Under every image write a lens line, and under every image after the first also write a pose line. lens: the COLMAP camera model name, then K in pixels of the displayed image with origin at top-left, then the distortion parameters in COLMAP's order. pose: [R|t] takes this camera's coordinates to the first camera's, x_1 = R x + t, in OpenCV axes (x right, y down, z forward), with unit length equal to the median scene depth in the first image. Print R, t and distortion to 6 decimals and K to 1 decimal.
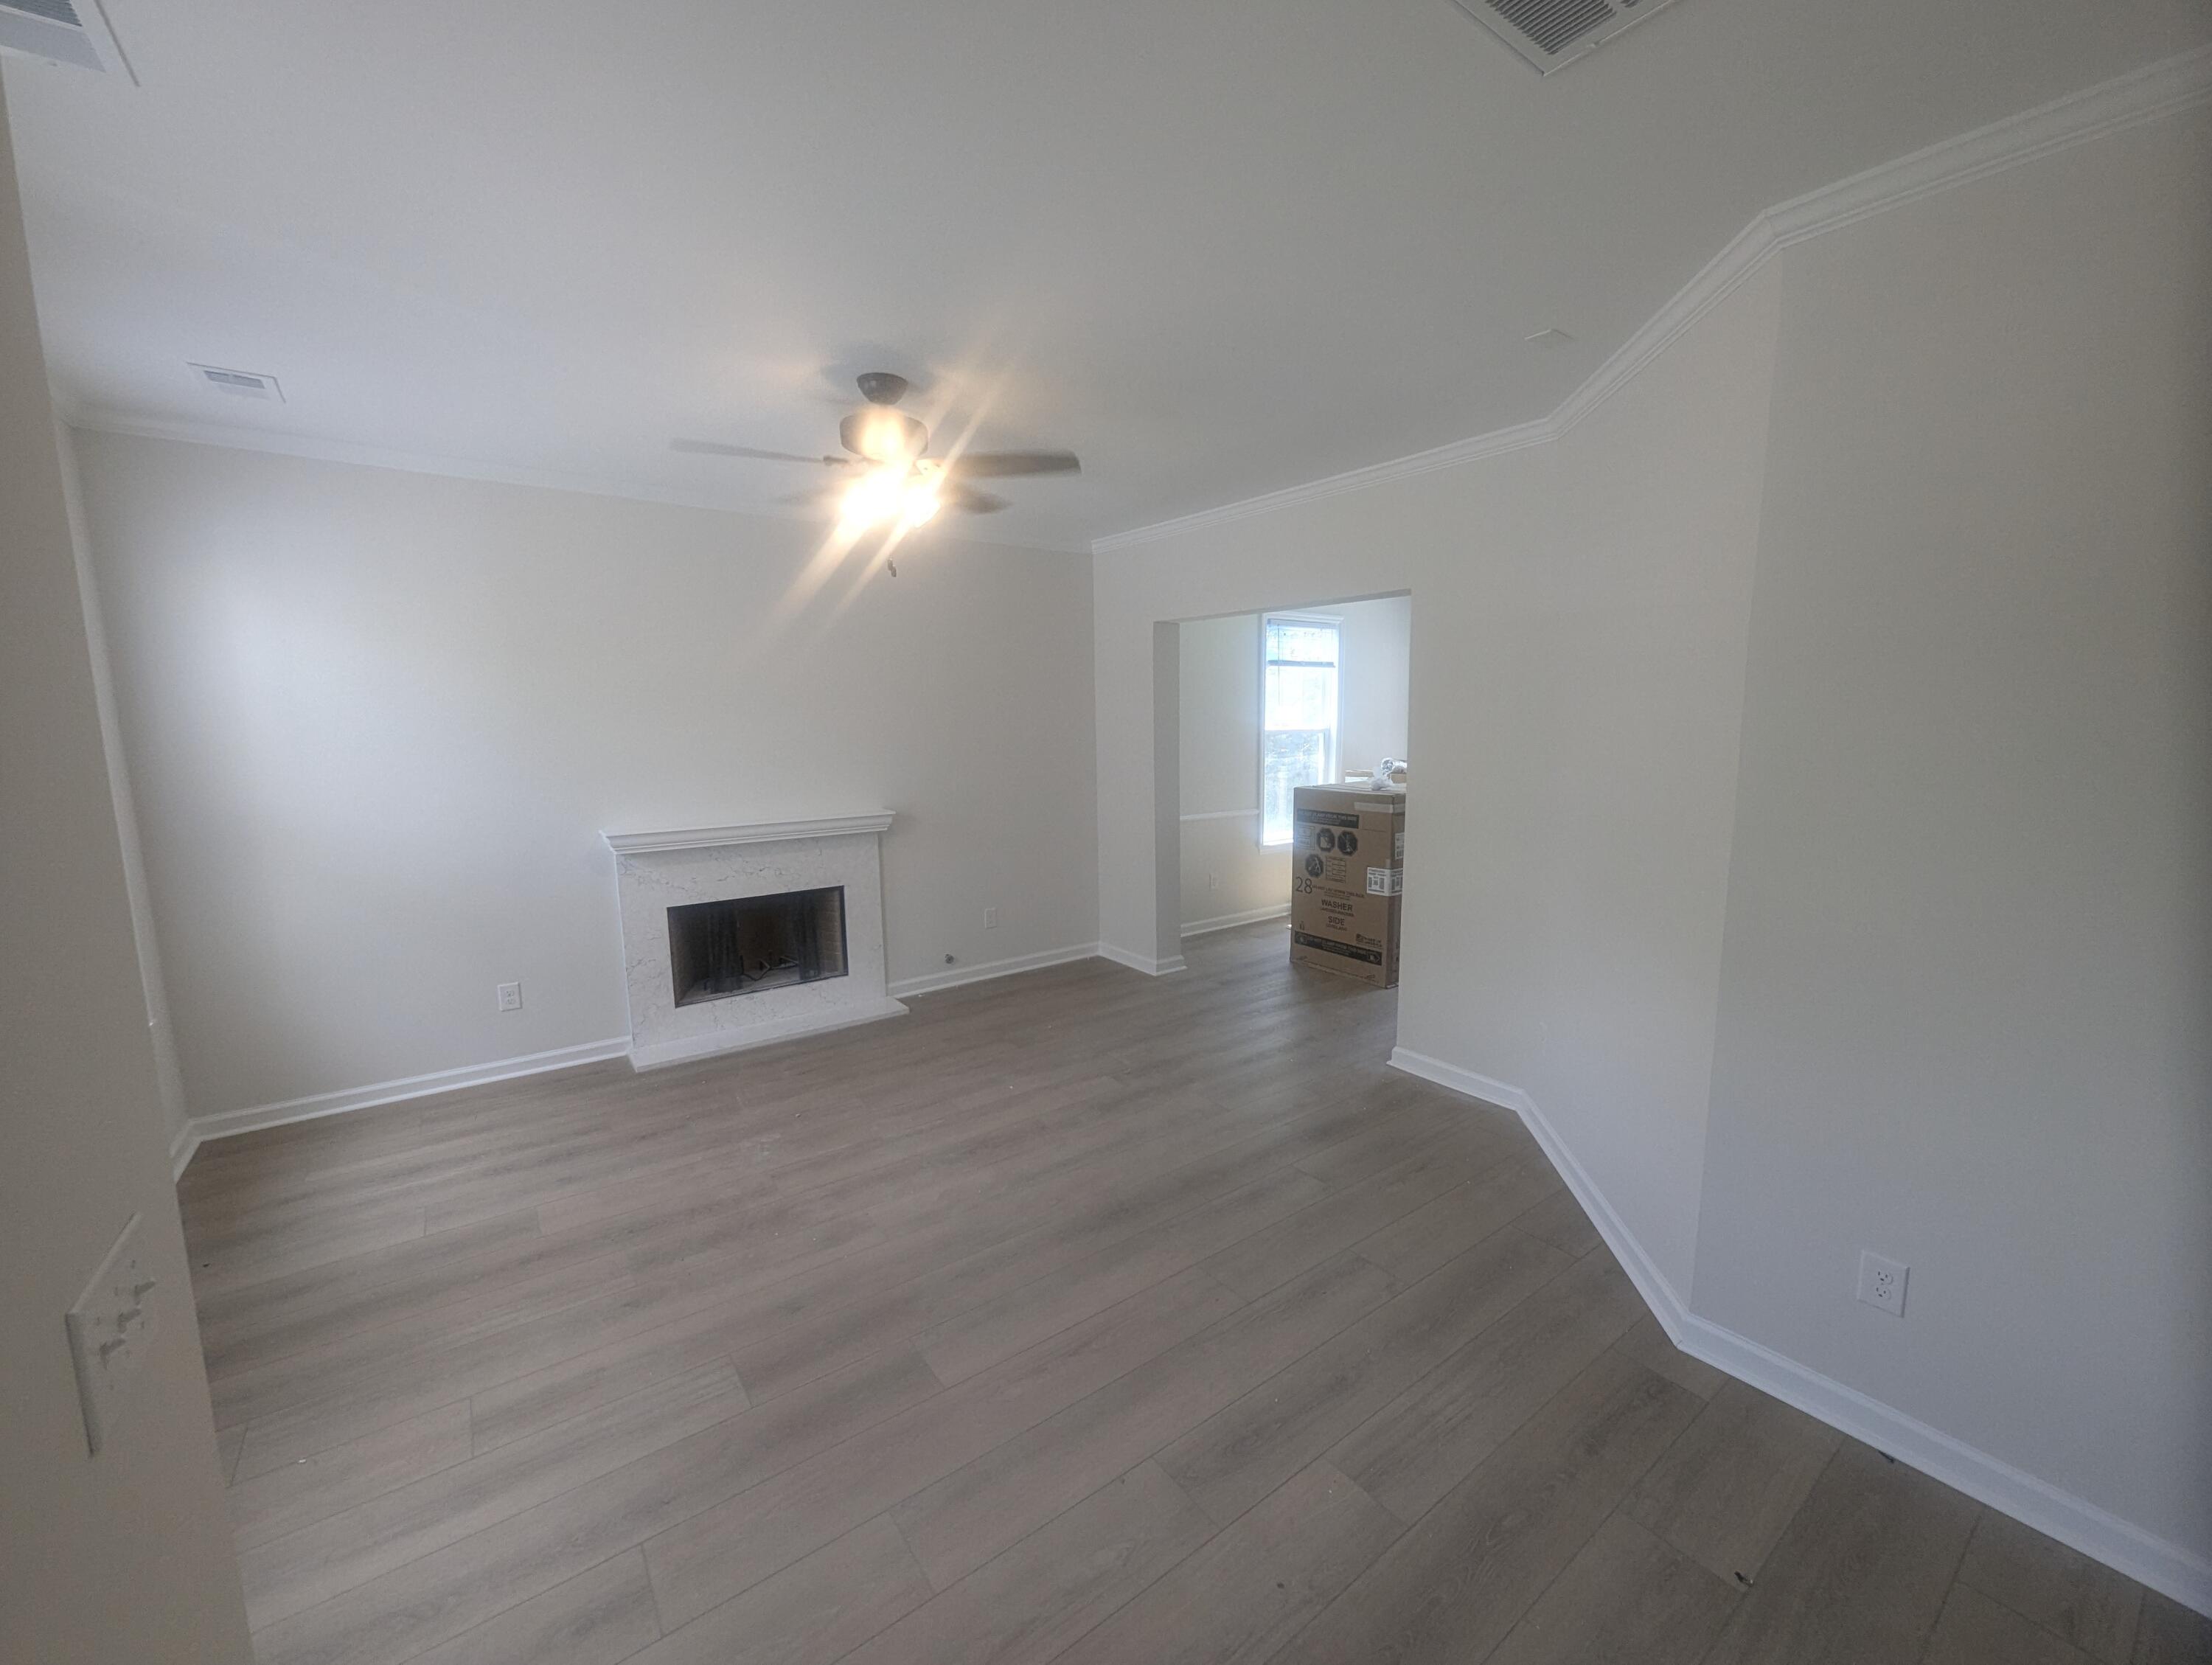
lens RADIAL K [[877.1, 0, 1108.7], [0, 877.1, 826.7], [0, 0, 1]] dist [-0.004288, -0.000753]
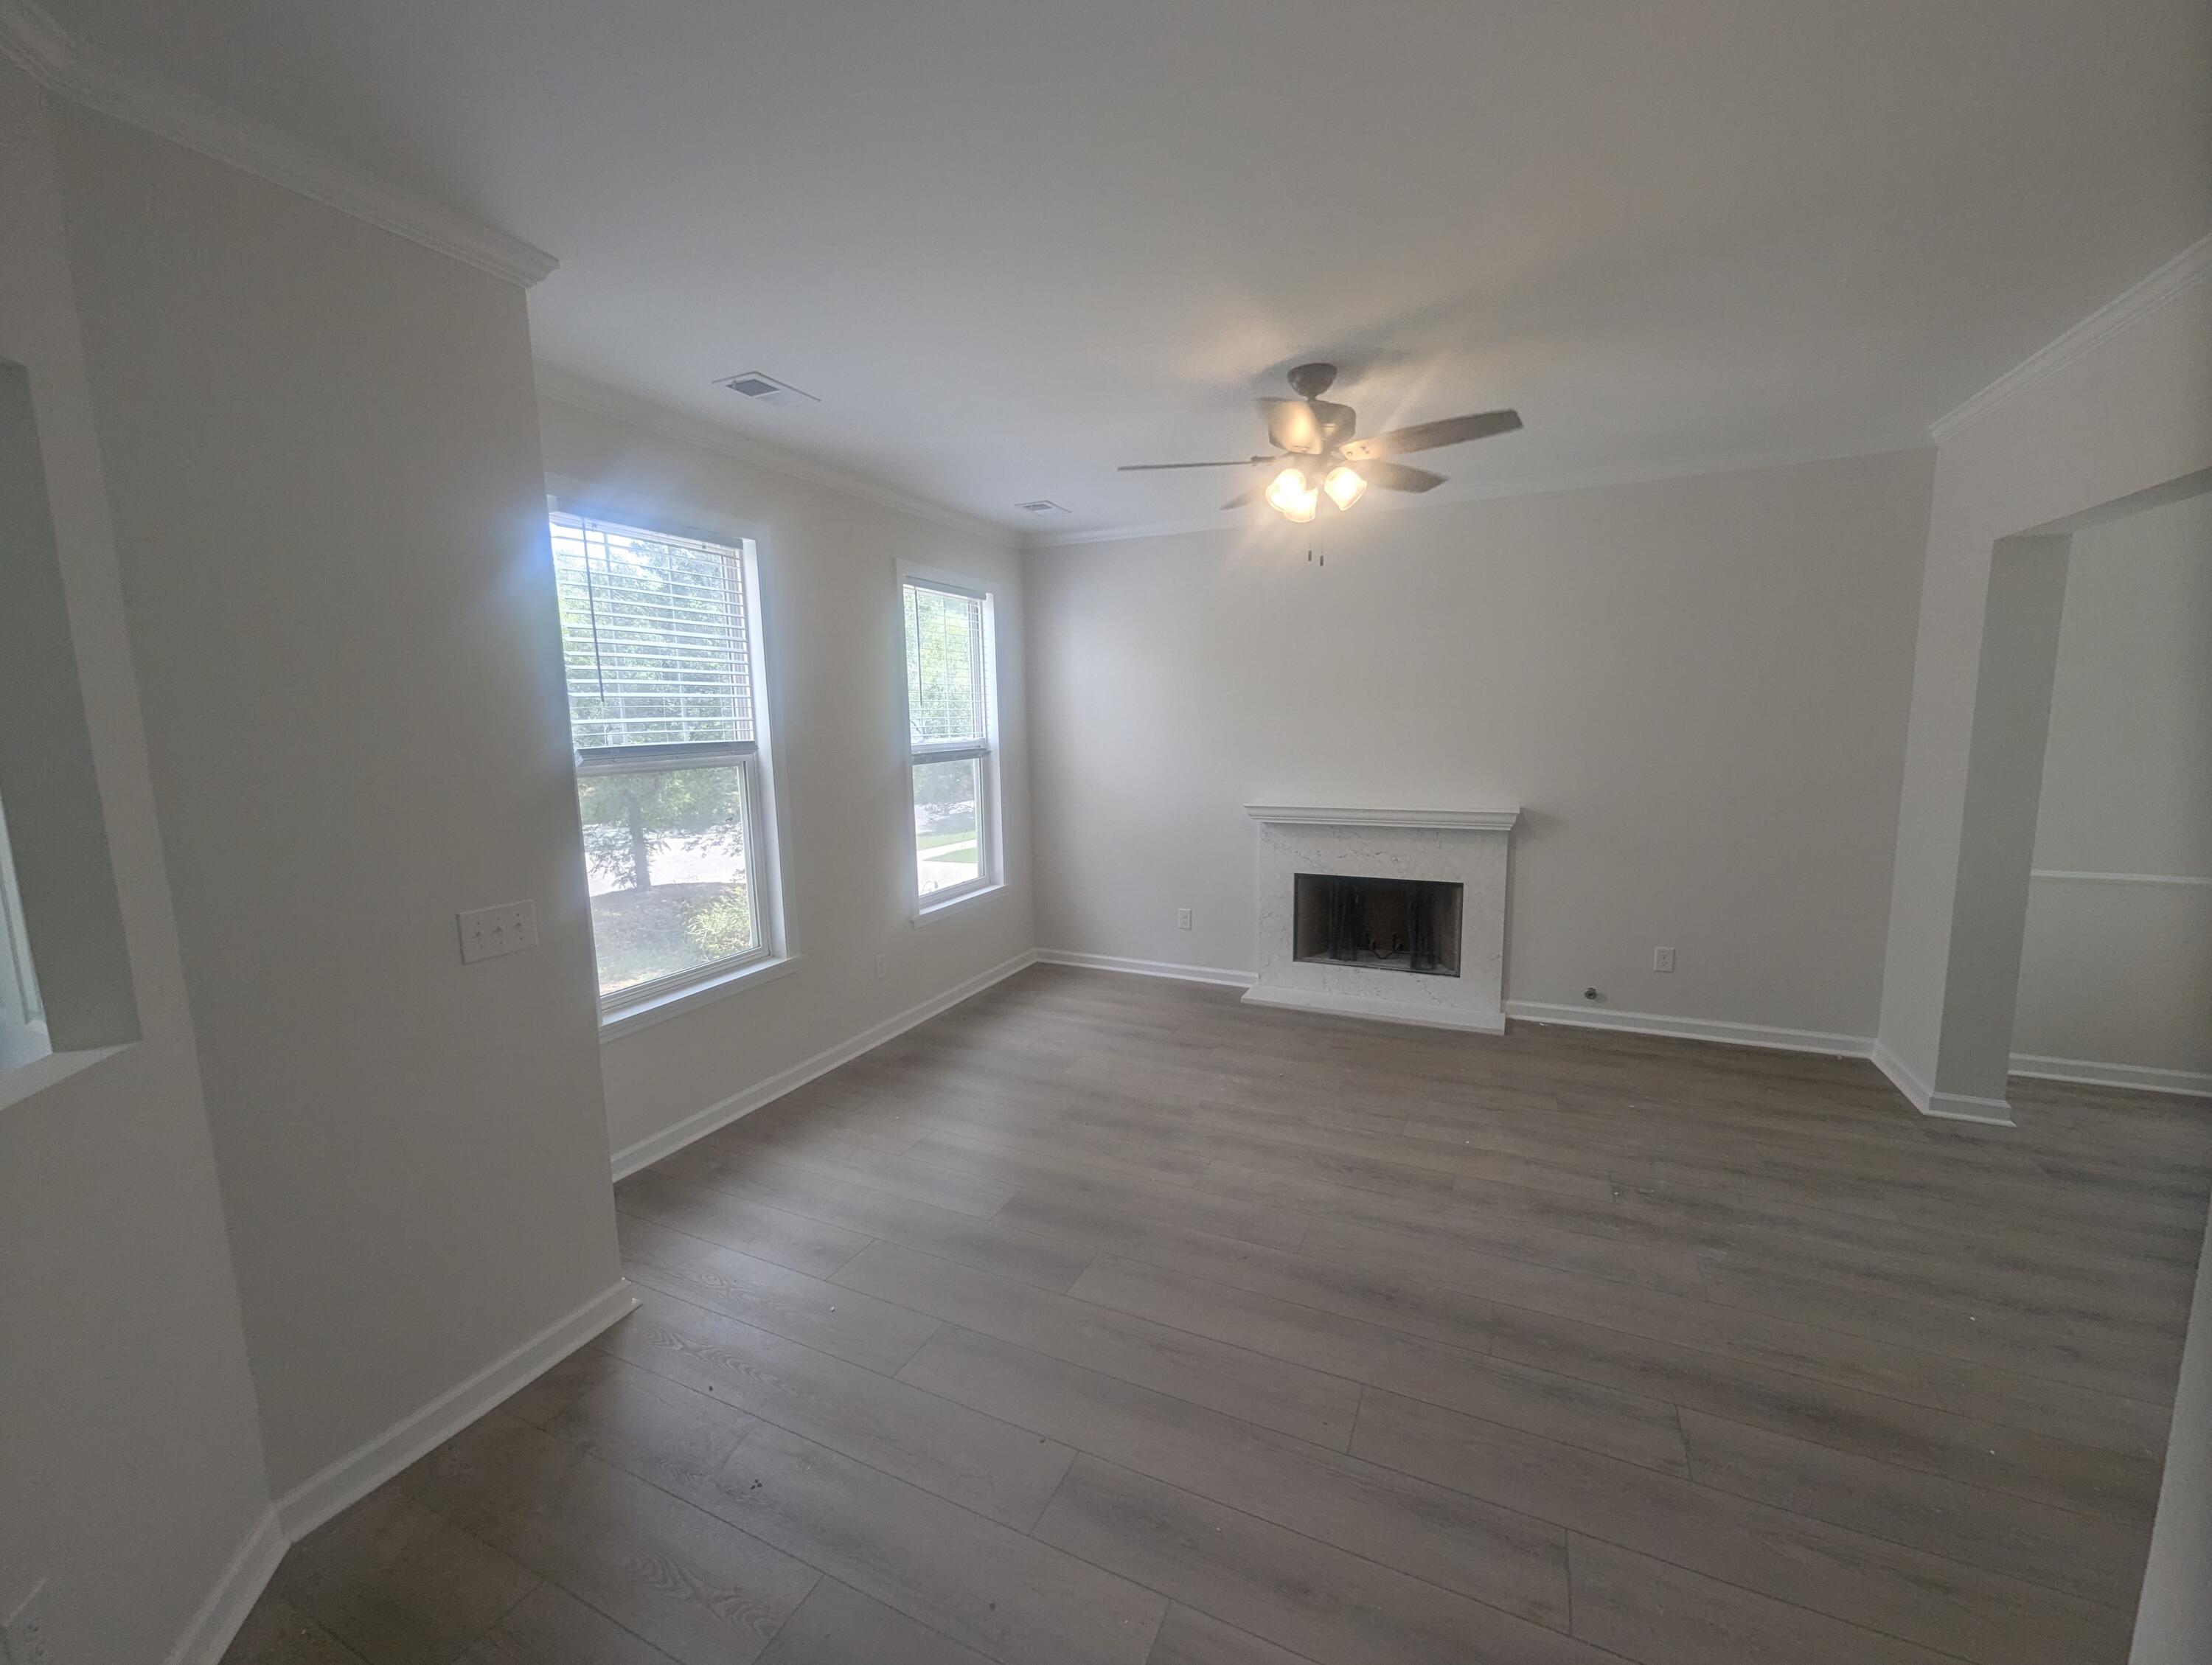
lens RADIAL K [[877.1, 0, 1109.2], [0, 877.1, 842.3], [0, 0, 1]] dist [-0.004288, -0.000753]
pose [[0.474892, 0.125850, -0.870999, 0.382860], [-0.098781, 0.991090, 0.089344, -0.026823], [0.874483, 0.043610, 0.483092, 0.234265]]
